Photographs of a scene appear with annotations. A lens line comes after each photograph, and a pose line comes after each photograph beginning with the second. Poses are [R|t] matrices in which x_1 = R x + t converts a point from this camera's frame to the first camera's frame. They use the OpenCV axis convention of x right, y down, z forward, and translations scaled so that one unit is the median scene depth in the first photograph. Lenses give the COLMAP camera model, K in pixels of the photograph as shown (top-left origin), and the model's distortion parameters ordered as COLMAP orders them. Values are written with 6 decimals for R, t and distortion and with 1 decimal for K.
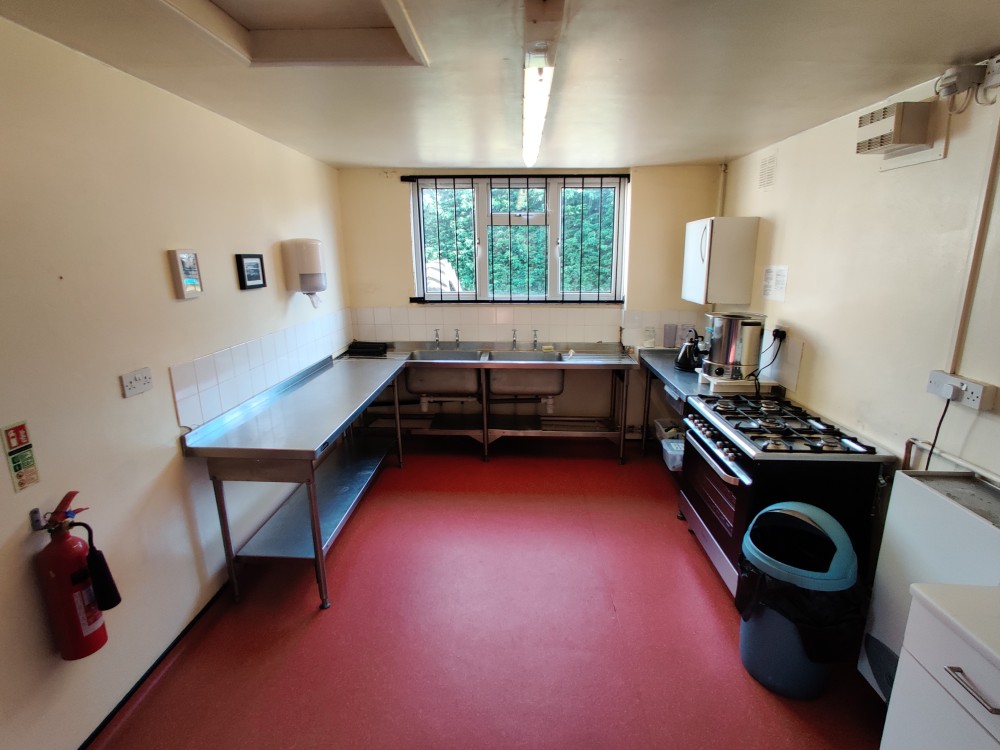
lens RADIAL K [[504.0, 0, 495.7], [0, 504.0, 383.1], [0, 0, 1]] dist [-0.013820, -0.003896]
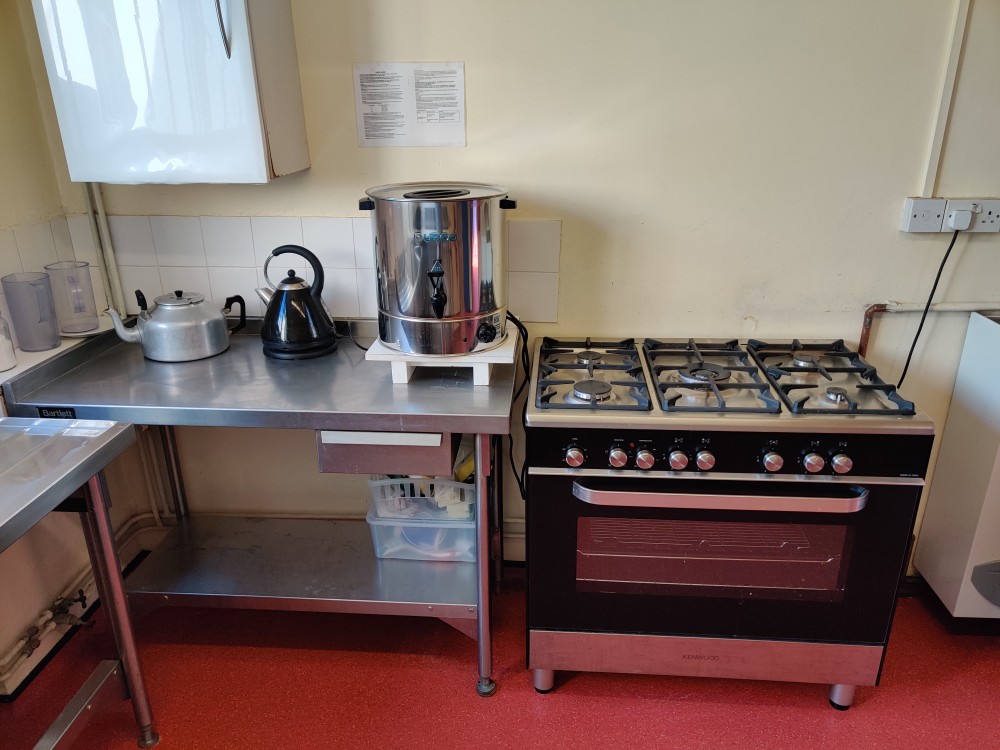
lens RADIAL K [[763.3, 0, 497.8], [0, 763.3, 380.9], [0, 0, 1]] dist [0.029983, -0.007595]
pose [[0.042049, -0.351169, 0.935367, -0.112531], [0.261905, 0.907331, 0.328870, -0.142297], [-0.964177, 0.231149, 0.130125, 0.700753]]
